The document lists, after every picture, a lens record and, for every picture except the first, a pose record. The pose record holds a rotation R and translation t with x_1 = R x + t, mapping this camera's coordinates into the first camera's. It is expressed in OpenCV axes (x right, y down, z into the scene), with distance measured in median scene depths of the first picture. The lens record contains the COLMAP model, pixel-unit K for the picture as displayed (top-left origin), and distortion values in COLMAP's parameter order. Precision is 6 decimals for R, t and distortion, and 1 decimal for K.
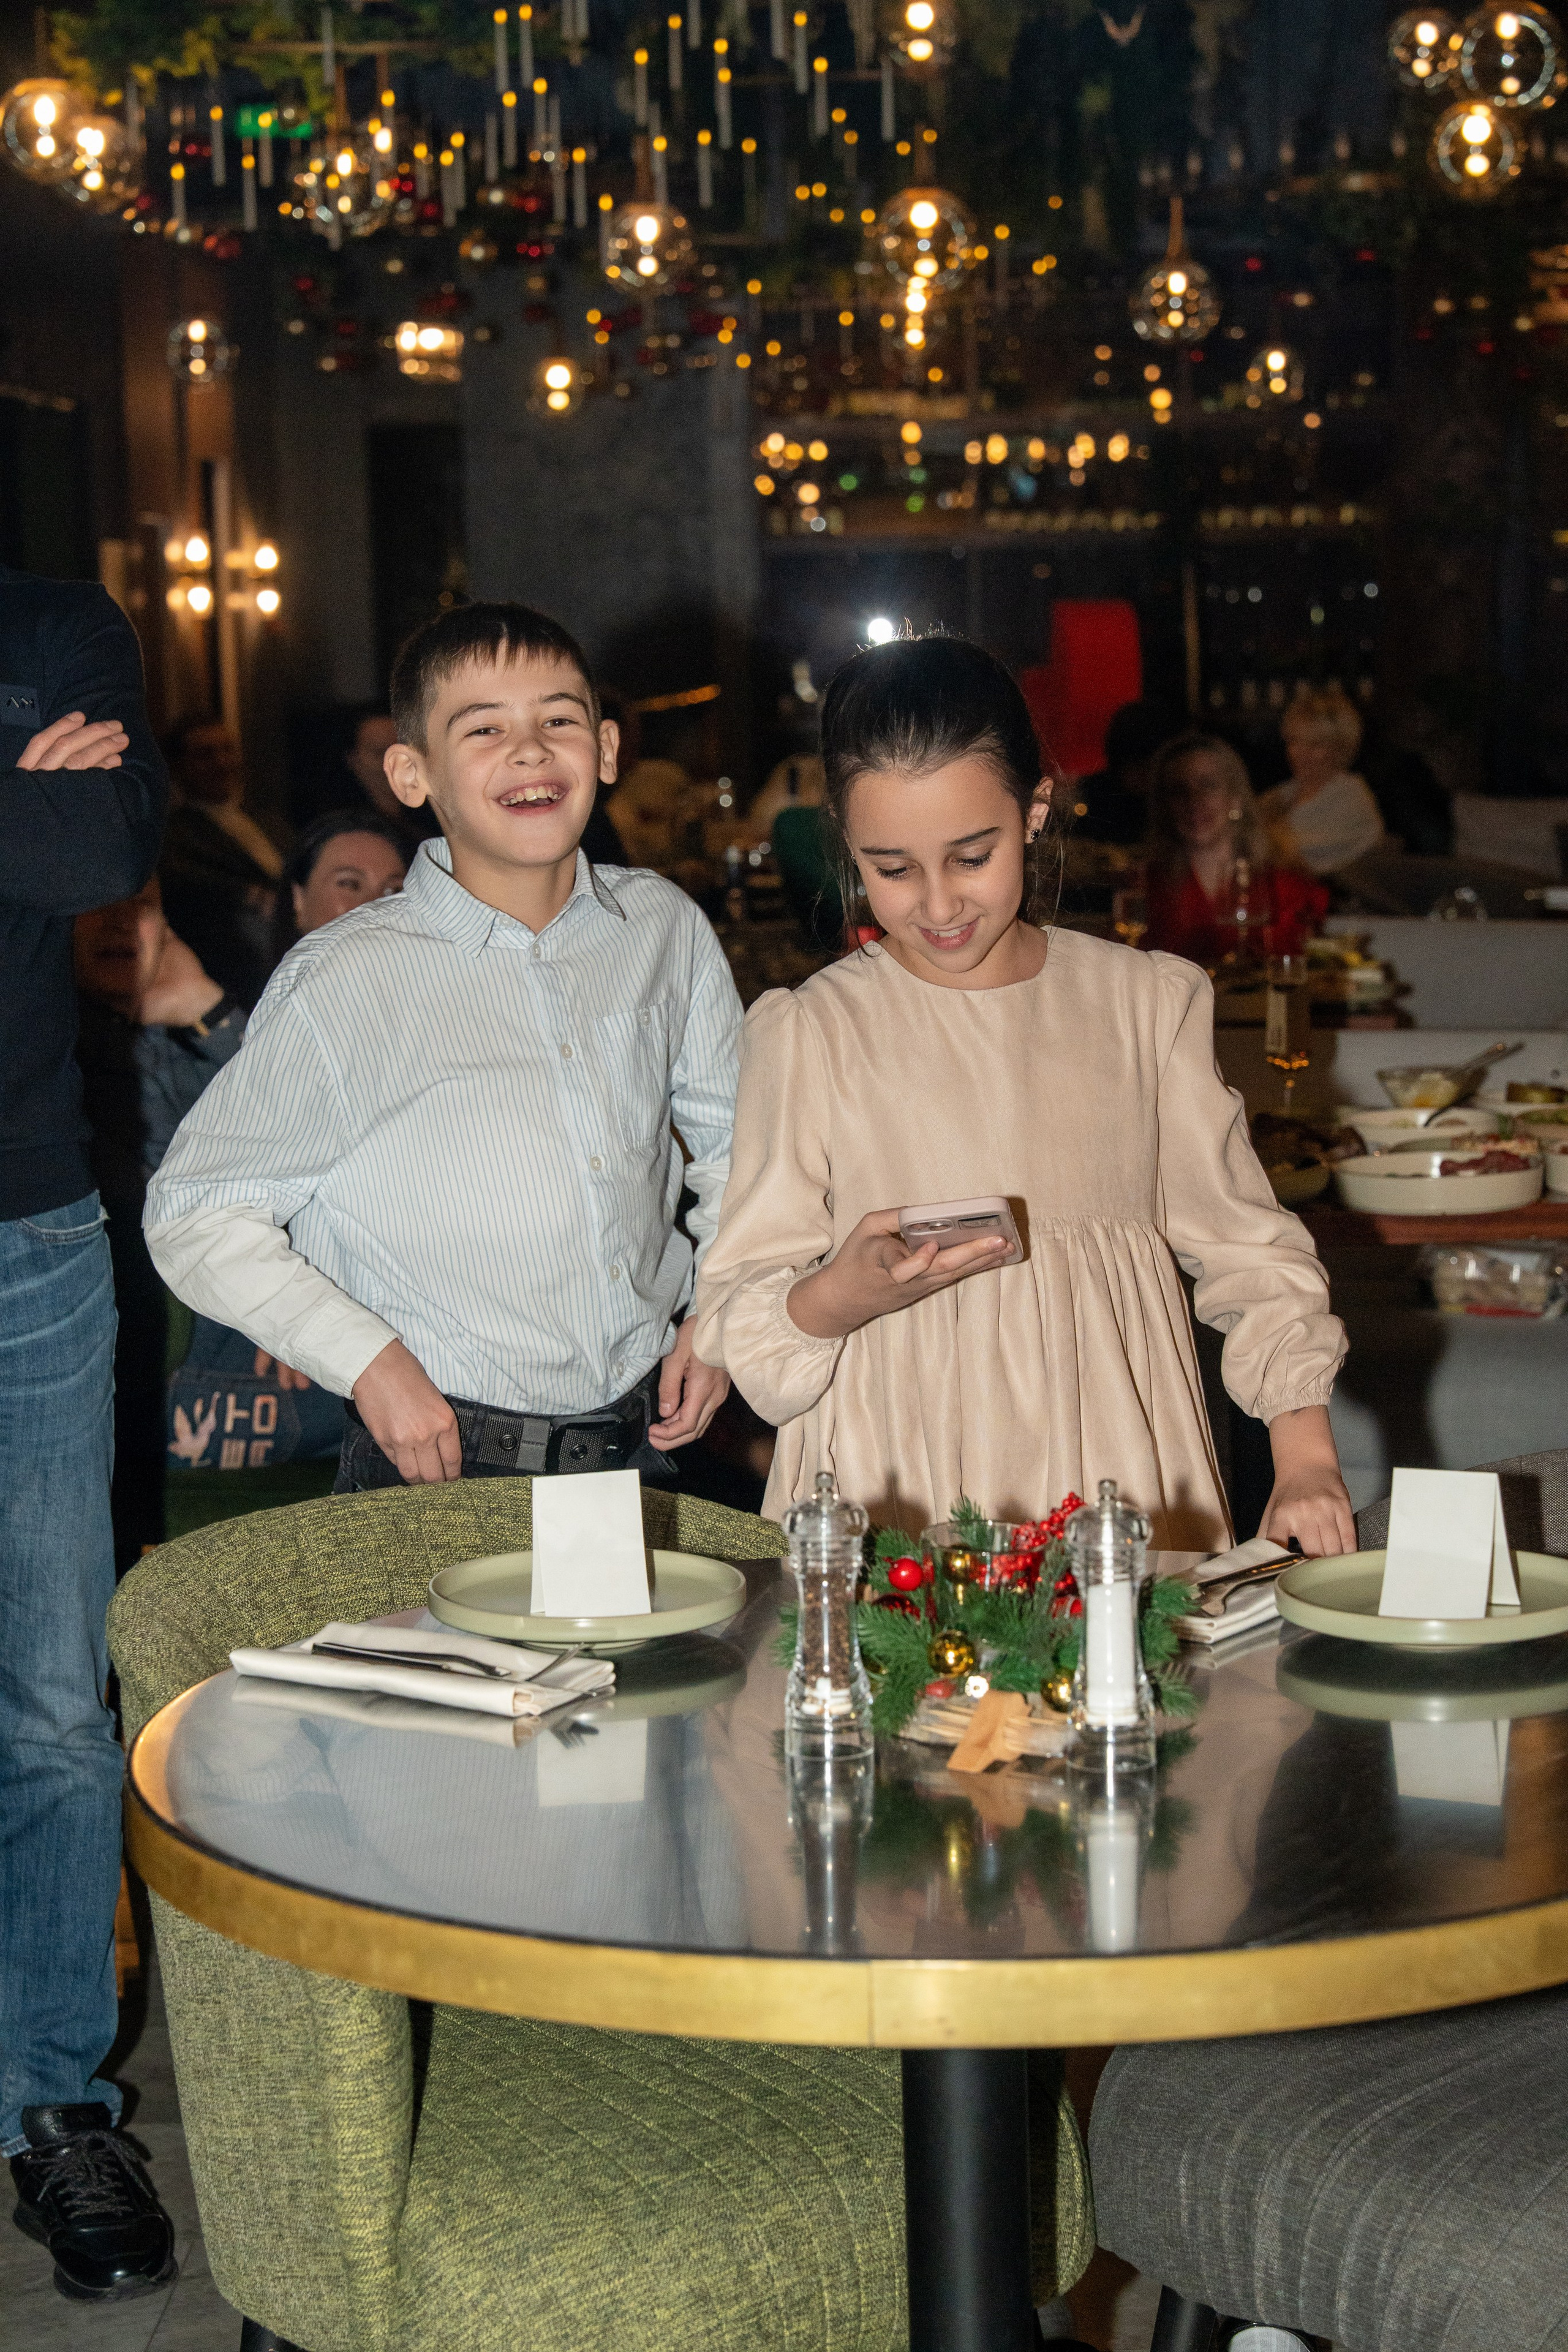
lens RADIAL K [[4288.2, 0, 770.8], [0, 4288.2, 1174.8], [0, 0, 1]] dist [-0.010472, 0.000000]
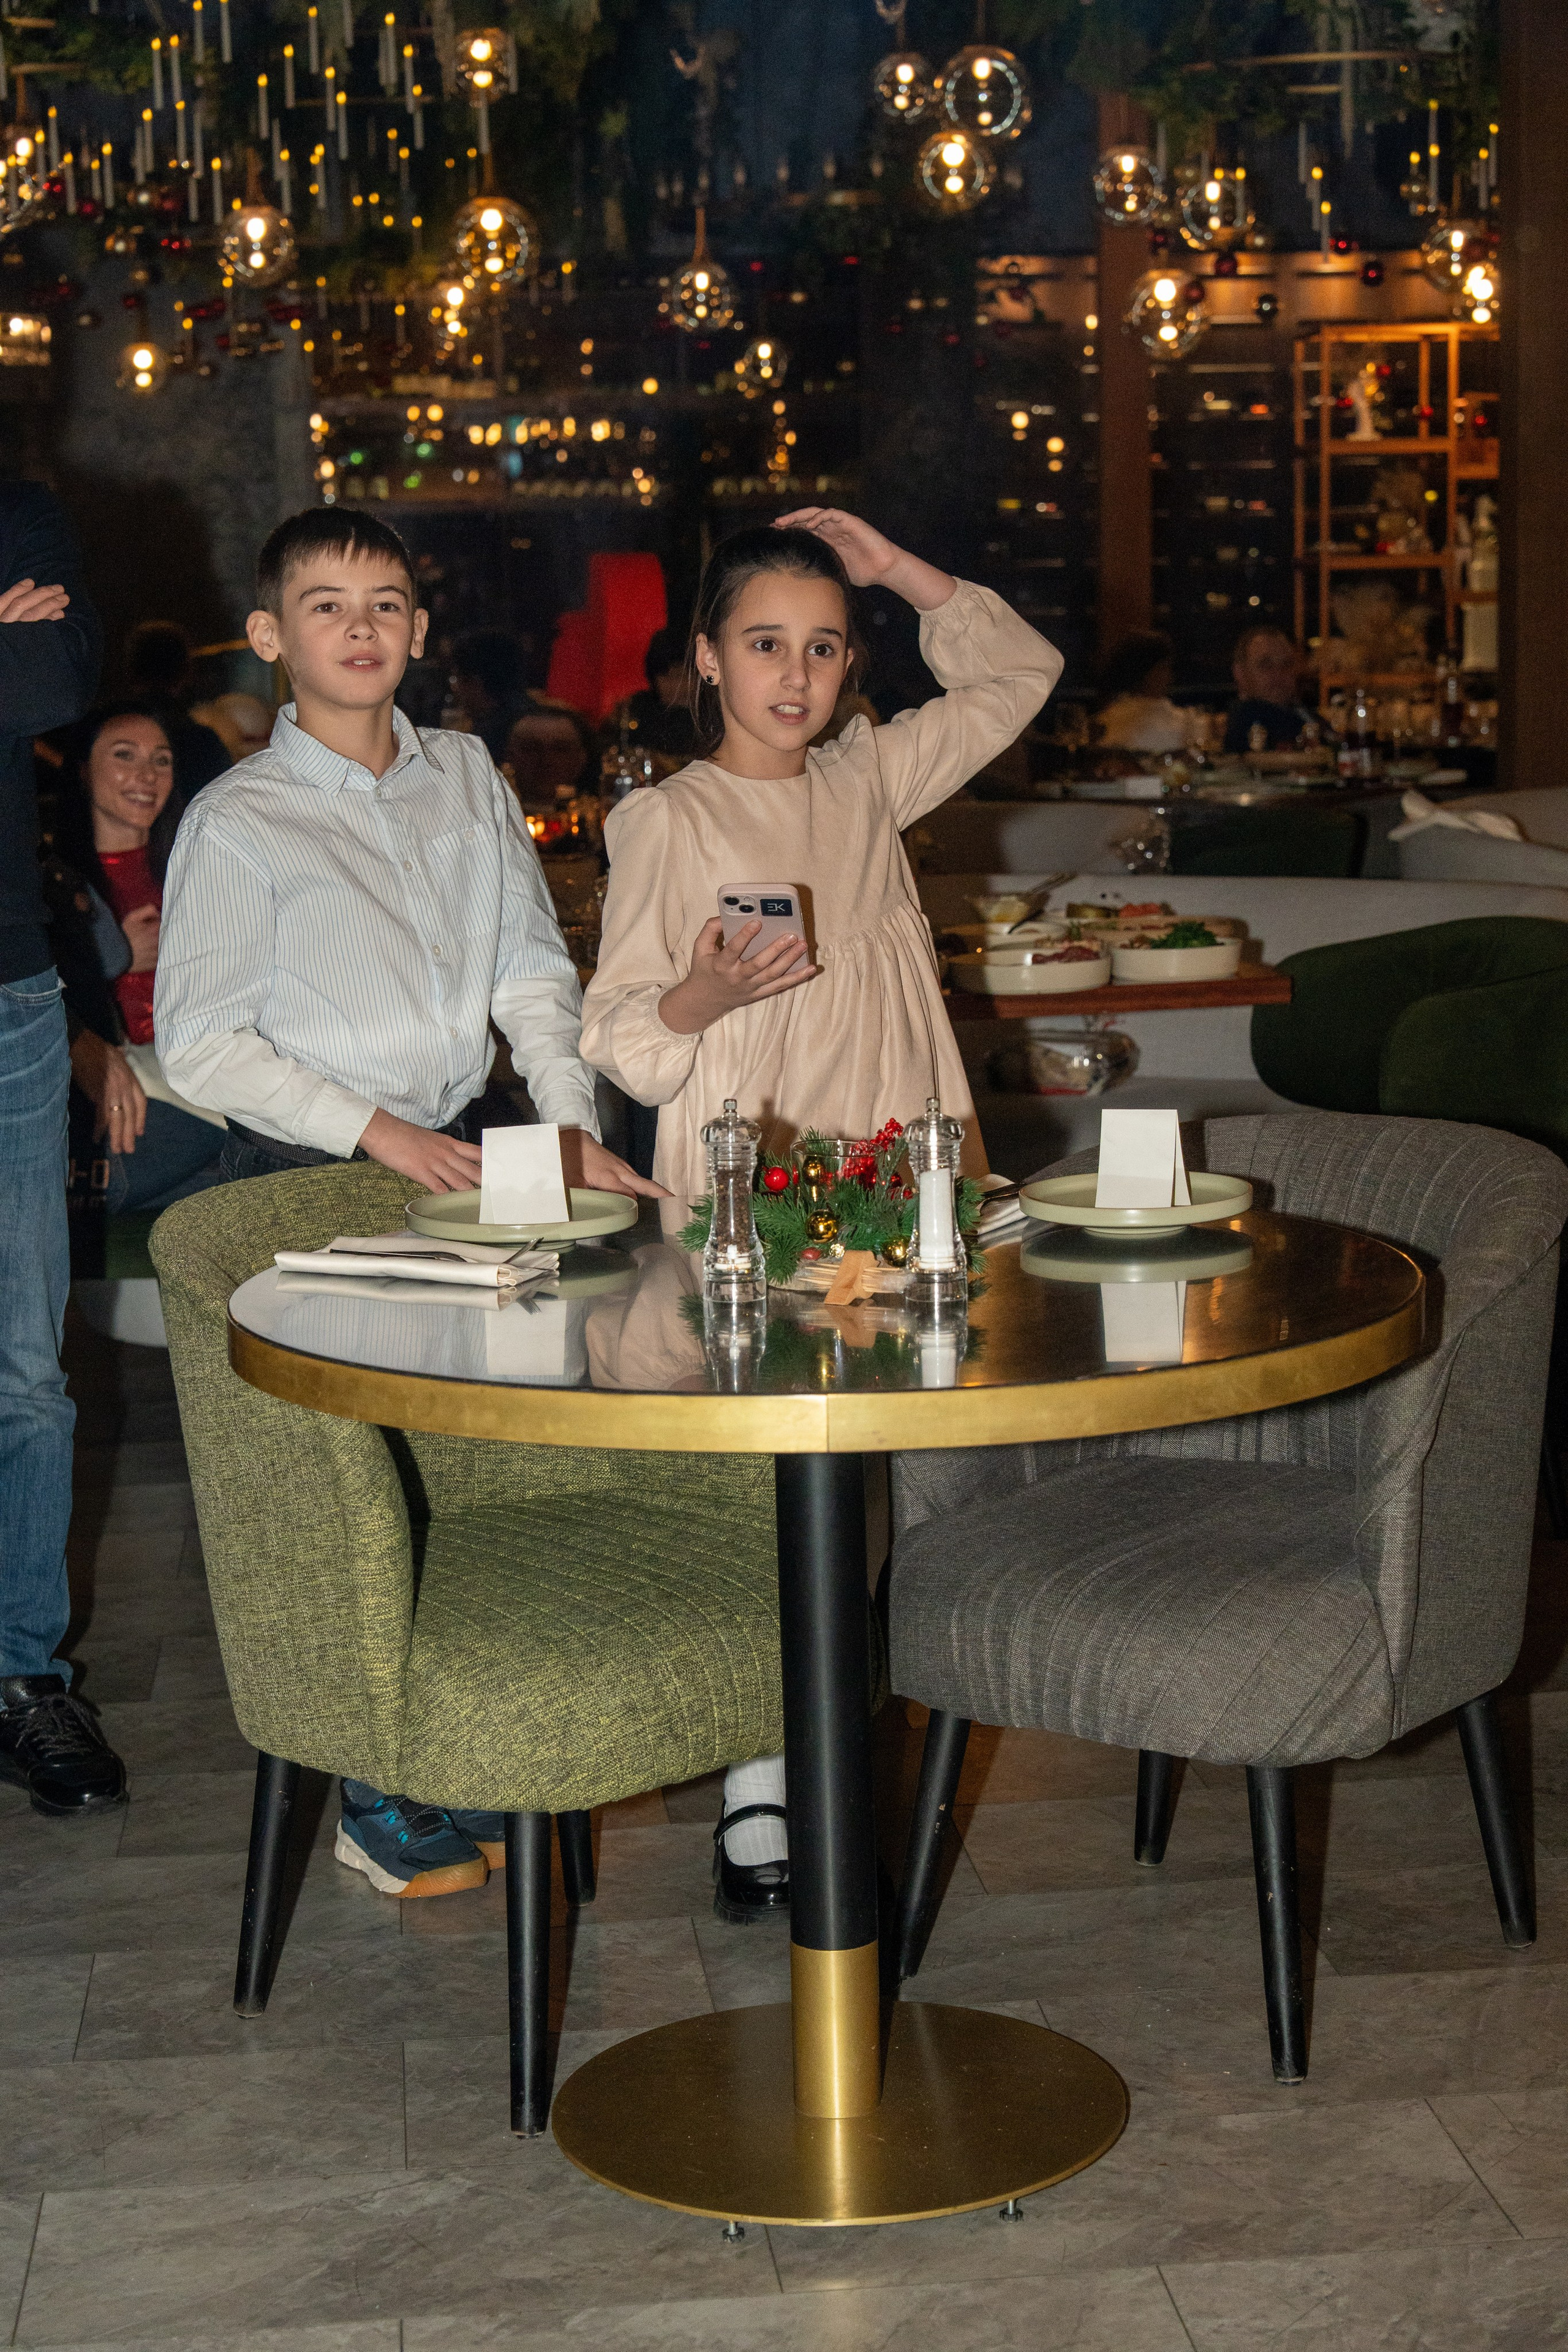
lens RADIAL K [[3853.7, 0, 794.1], [0, 3853.7, 1183.8], [0, 0, 1]] dist [-0.016376, 0.000000]
pose [[0.989813, -0.019903, 0.140977, -0.092921], [0.016678, 0.999572, 0.024018, 0.042753], [-0.141395, -0.021422, 0.989722, -0.163482]]
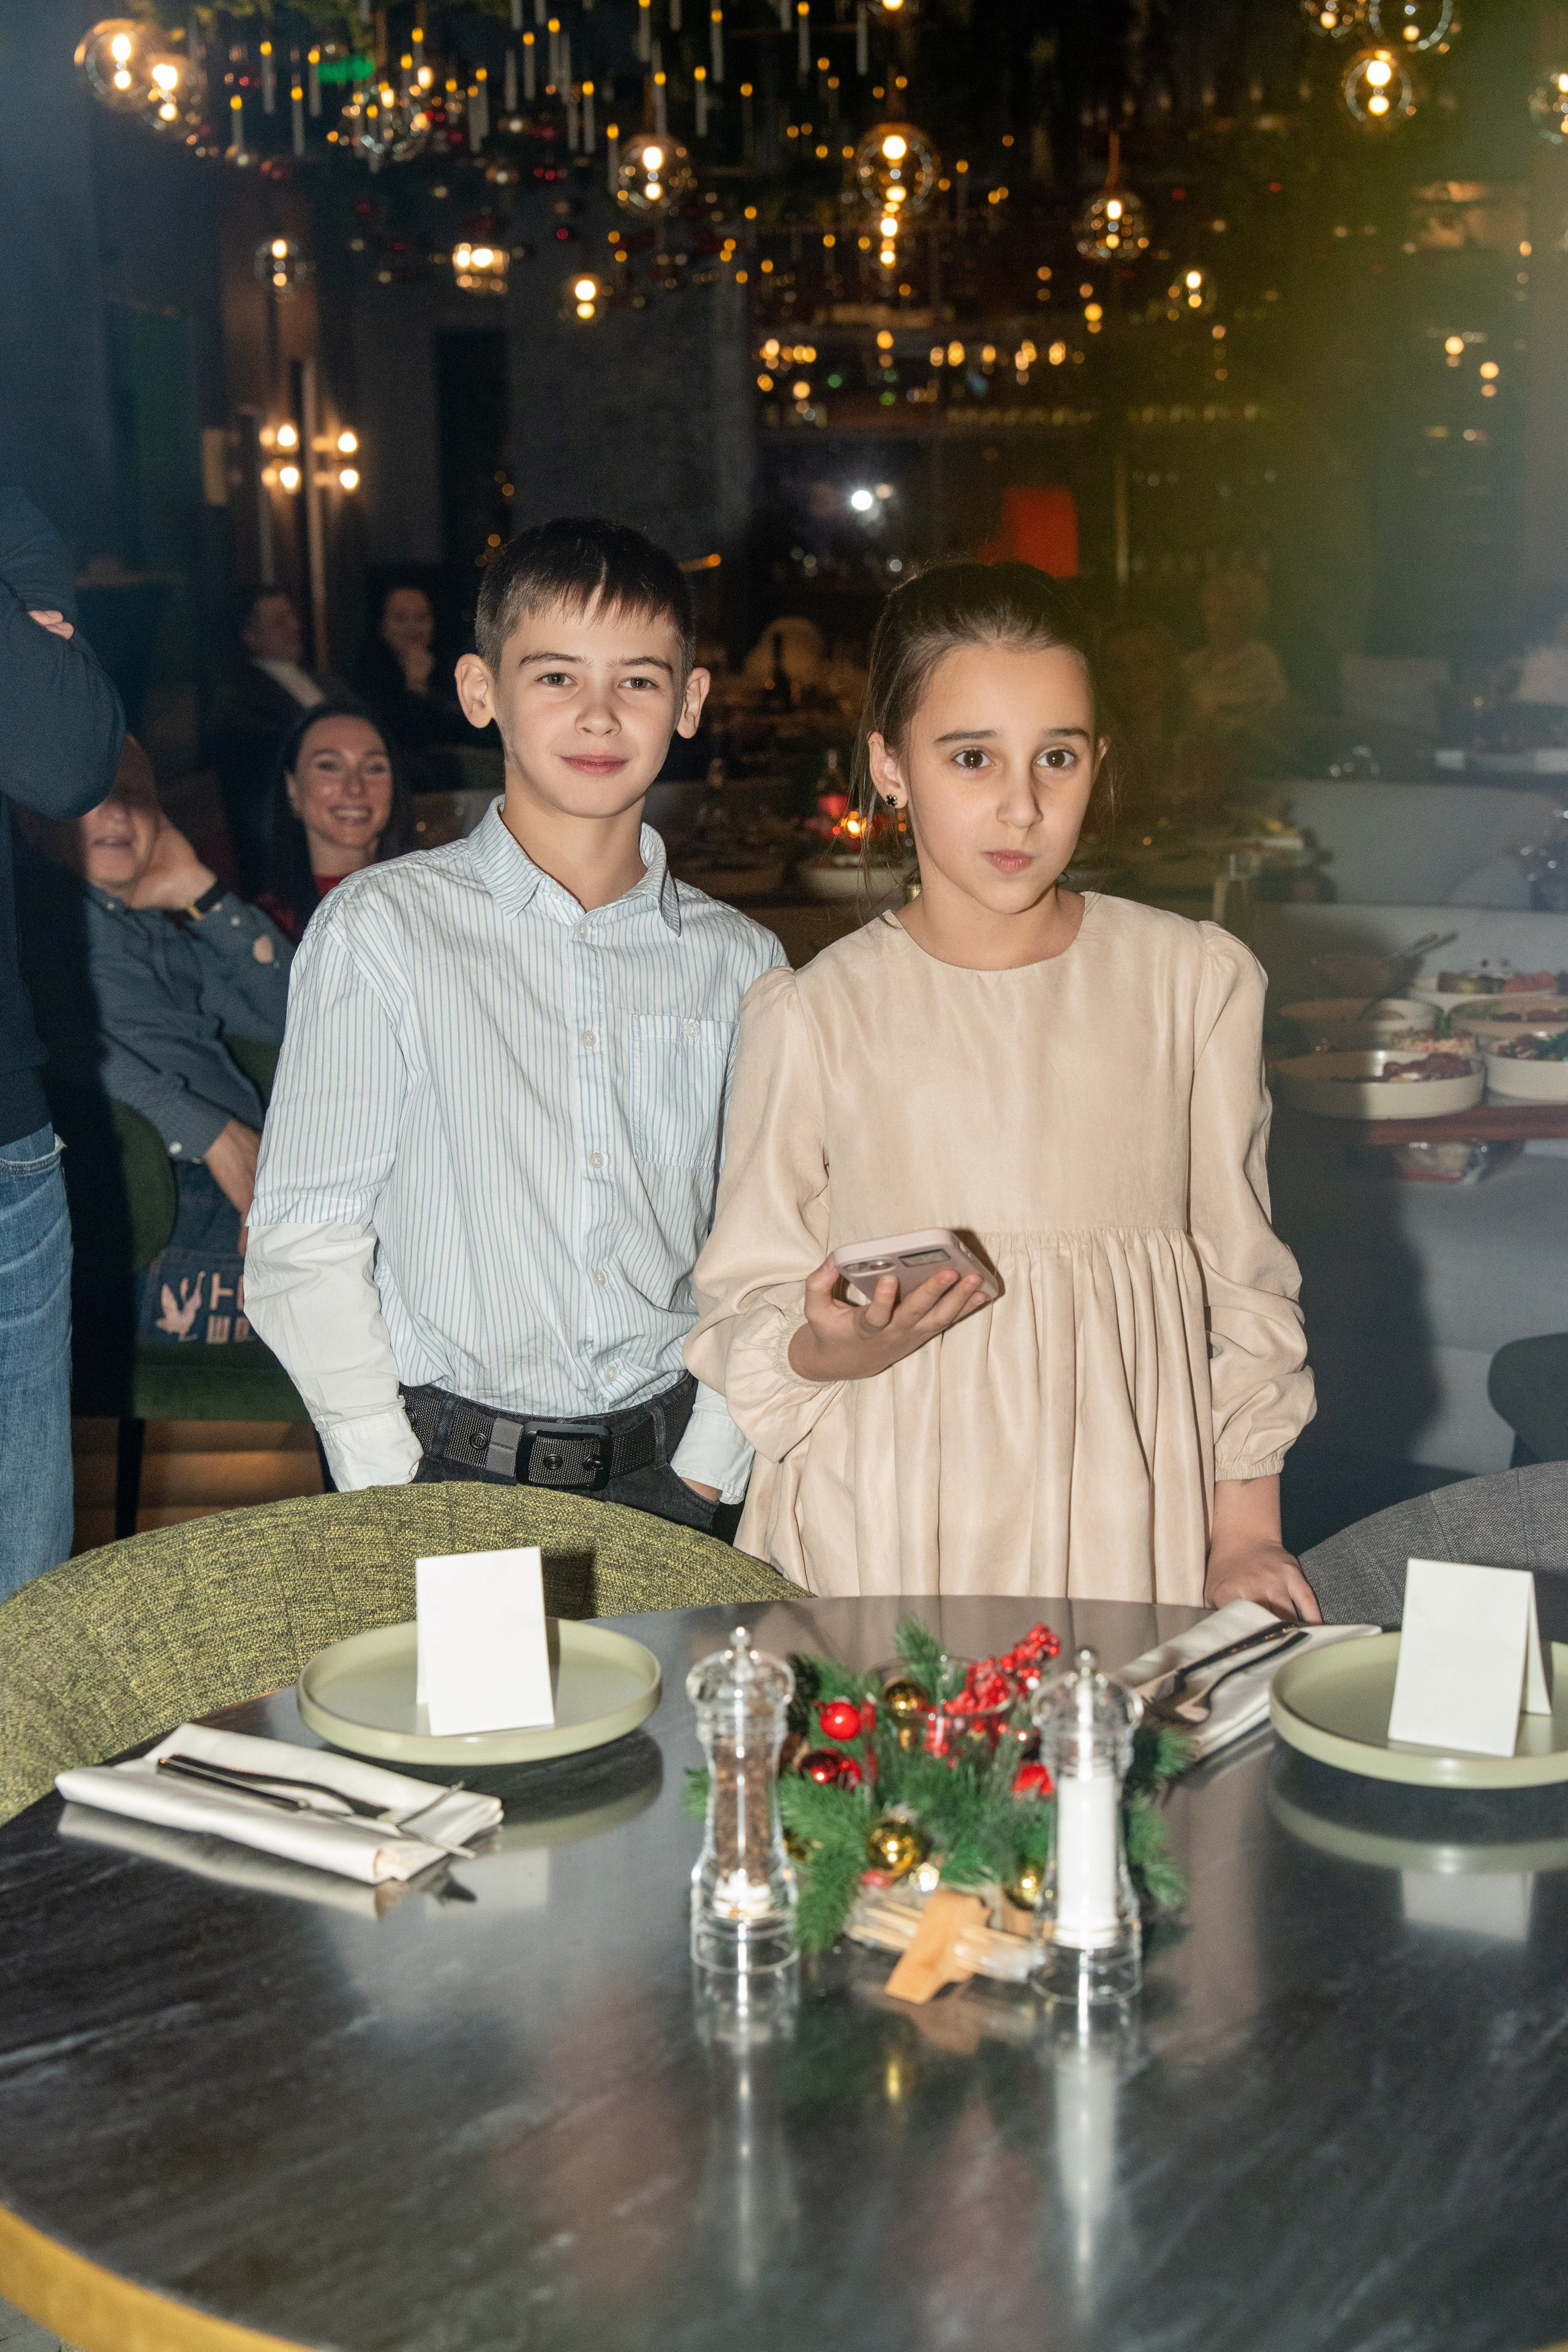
lens RADIAL K [[3333.1, 0, 786.5], [0, 3333.1, 1165.2], [0, 0, 1]] dist [-0.004373, 0.000000]
pose [[0.999980, 0.004928, 0.003934, 0.011745], [-0.005198, 0.997417, 0.071639, -0.041250], [-0.003571, -0.071658, 0.997423, 0.235231]]
